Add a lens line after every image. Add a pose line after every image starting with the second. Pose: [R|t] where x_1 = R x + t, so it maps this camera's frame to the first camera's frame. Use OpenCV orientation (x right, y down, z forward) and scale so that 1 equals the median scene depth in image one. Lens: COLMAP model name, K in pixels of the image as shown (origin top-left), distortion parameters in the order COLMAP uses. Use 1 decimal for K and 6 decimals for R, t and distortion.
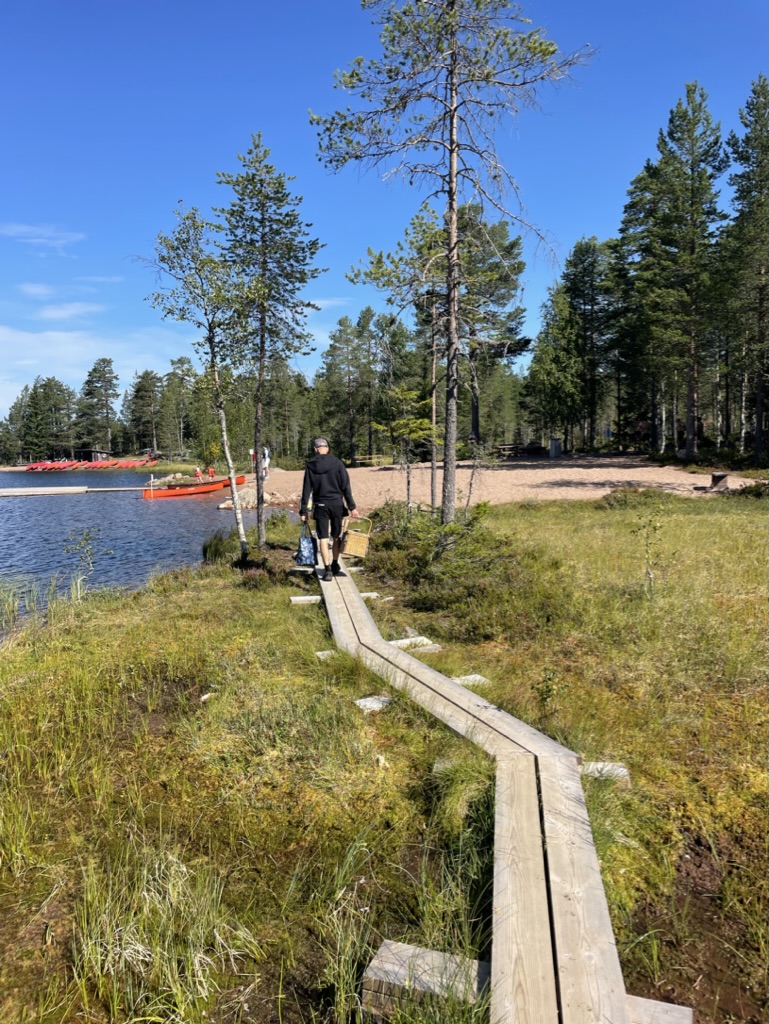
lens RADIAL K [[752.3, 0, 386.6], [0, 752.3, 519.1], [0, 0, 1]] dist [0.038420, -0.008072]
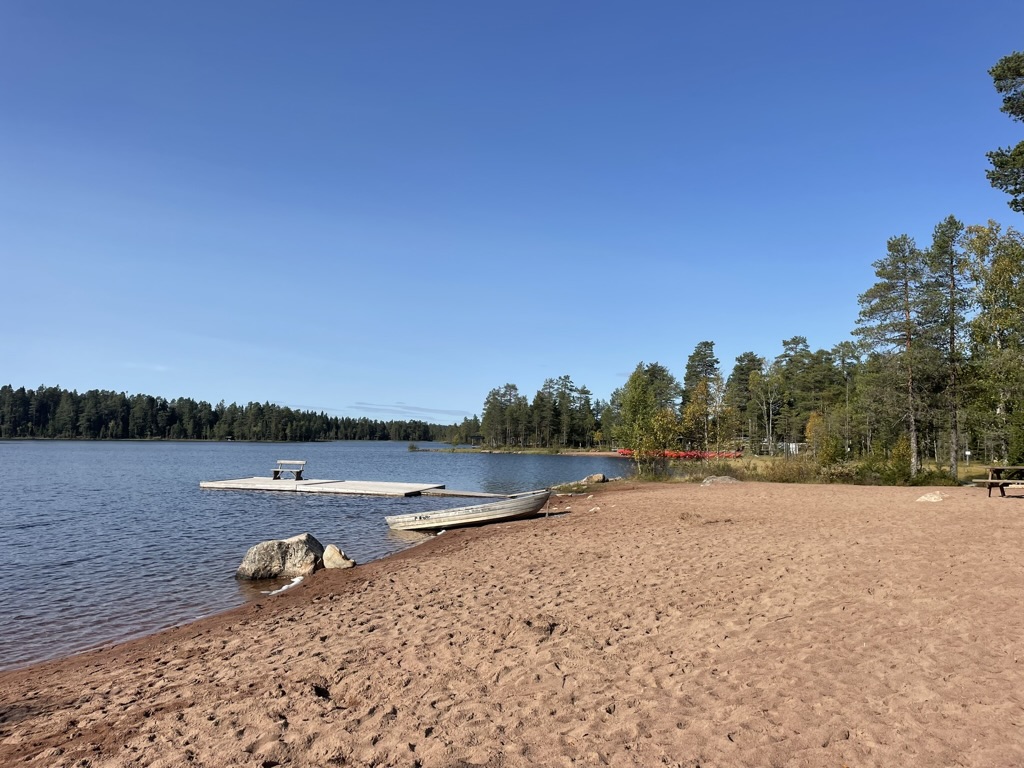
lens RADIAL K [[752.3, 0, 514.9], [0, 752.3, 385.0], [0, 0, 1]] dist [0.038420, -0.008072]
pose [[0.771904, -0.007097, -0.635700, 0.090844], [-0.095961, 0.987180, -0.127543, -0.037815], [0.628456, 0.159454, 0.761327, 0.336704]]
